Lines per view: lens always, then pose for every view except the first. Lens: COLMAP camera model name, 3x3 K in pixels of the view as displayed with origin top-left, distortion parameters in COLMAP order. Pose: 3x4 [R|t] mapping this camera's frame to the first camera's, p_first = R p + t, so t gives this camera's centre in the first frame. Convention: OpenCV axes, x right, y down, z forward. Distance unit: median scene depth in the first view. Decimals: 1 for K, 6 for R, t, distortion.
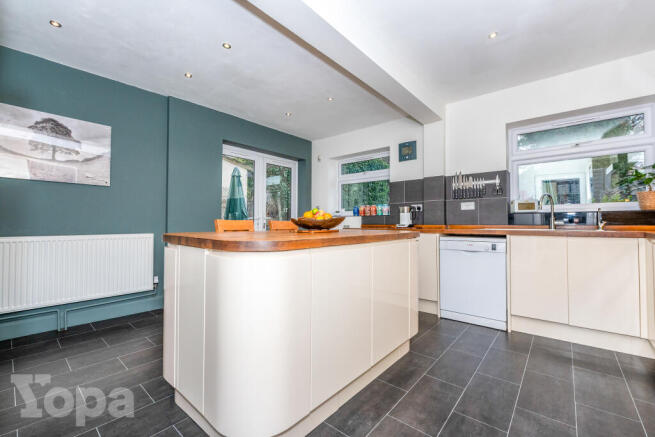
lens RADIAL K [[284.9, 0, 327.5], [0, 284.9, 218.5], [0, 0, 1]] dist [-0.000277, -0.000215]
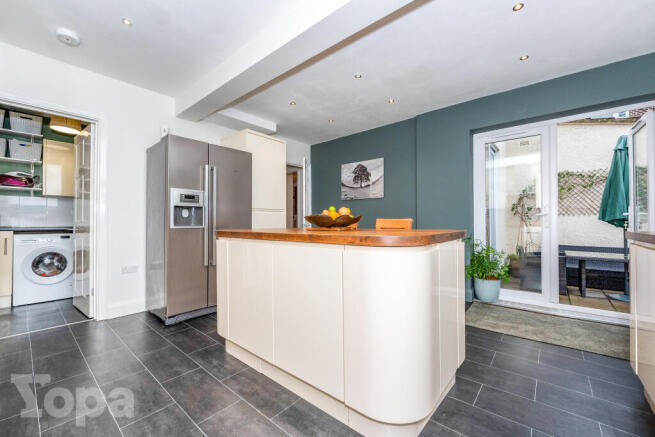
lens RADIAL K [[262.3, 0, 320.7], [0, 262.3, 219.3], [0, 0, 1]] dist [-0.000621, -0.000075]
pose [[-0.013822, -0.014009, -0.999806, 0.838847], [0.008738, 0.999862, -0.014130, 0.024492], [0.999866, -0.008932, -0.013698, 0.923374]]
